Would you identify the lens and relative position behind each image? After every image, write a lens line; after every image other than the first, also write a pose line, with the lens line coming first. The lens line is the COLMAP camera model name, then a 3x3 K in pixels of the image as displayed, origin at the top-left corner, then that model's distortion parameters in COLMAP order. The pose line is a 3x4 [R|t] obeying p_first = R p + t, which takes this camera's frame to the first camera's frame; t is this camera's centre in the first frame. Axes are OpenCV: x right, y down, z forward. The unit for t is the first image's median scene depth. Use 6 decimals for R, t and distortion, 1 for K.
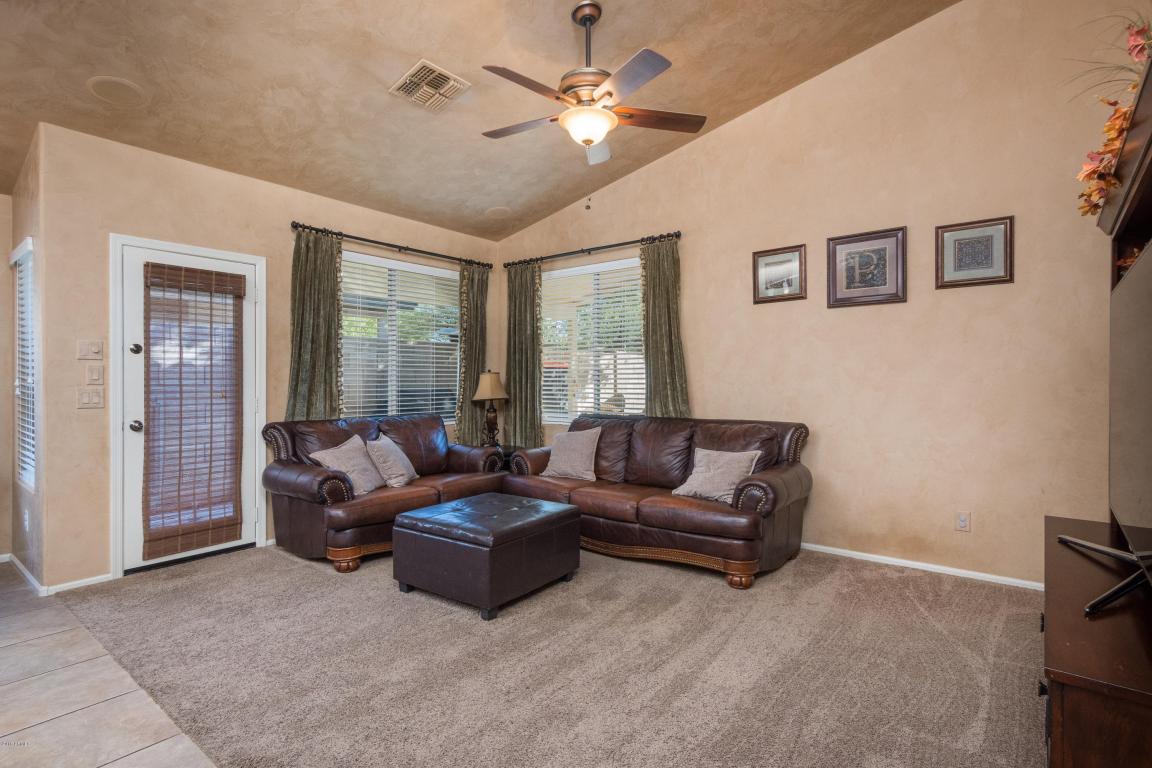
lens RADIAL K [[551.1, 0, 573.9], [0, 551.1, 386.7], [0, 0, 1]] dist [-0.000862, -0.001153]
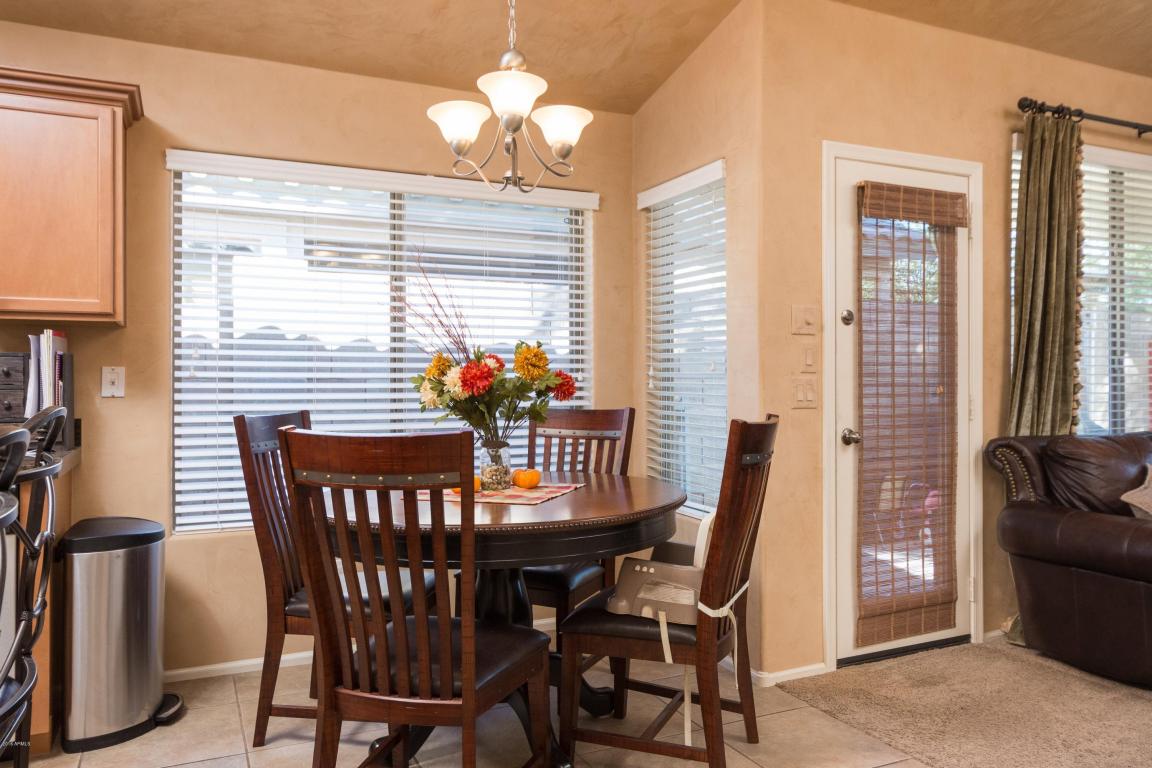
lens RADIAL K [[830.3, 0, 576.3], [0, 830.3, 383.2], [0, 0, 1]] dist [0.001608, 0.002463]
pose [[0.897901, 0.005043, -0.440168, -0.623857], [-0.005614, 0.999984, 0.000005, 0.009501], [0.440161, 0.002466, 0.897915, -0.011994]]
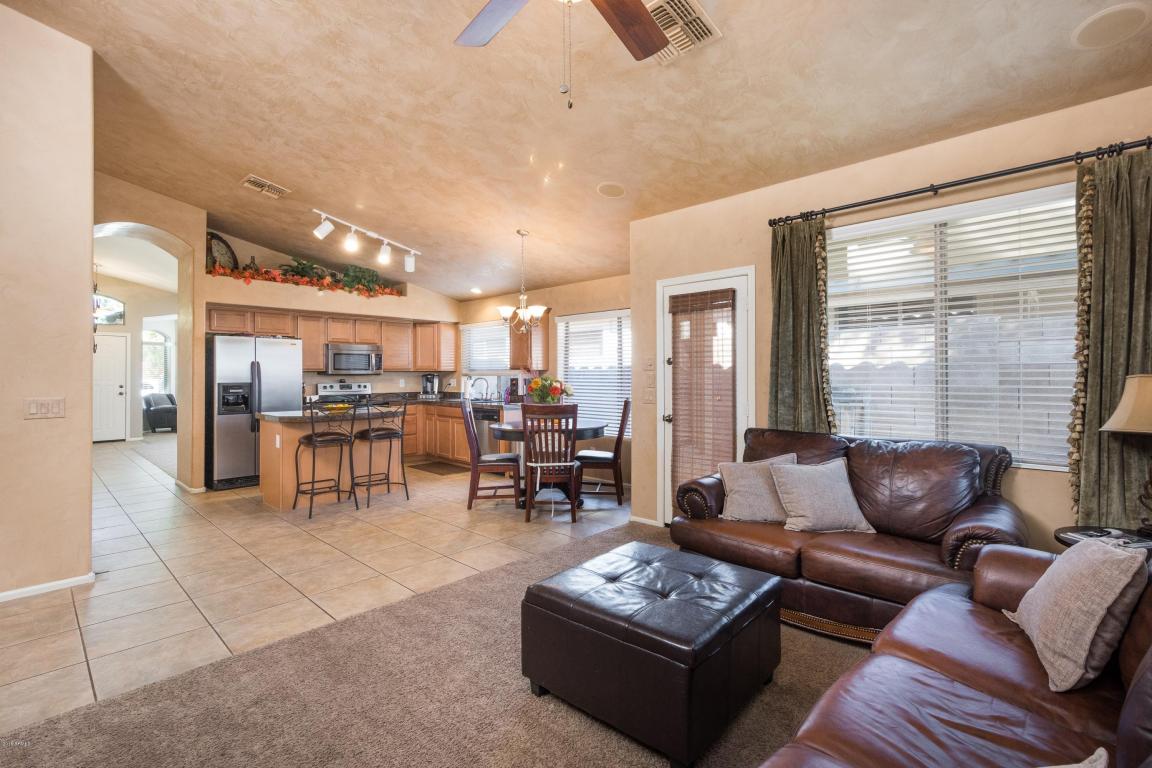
lens RADIAL K [[508.4, 0, 575.0], [0, 508.4, 380.2], [0, 0, 1]] dist [0.000806, 0.000215]
pose [[-0.078044, 0.006499, -0.996929, 0.449485], [-0.010648, 0.999916, 0.007352, -0.028049], [0.996893, 0.011189, -0.077968, 0.830688]]
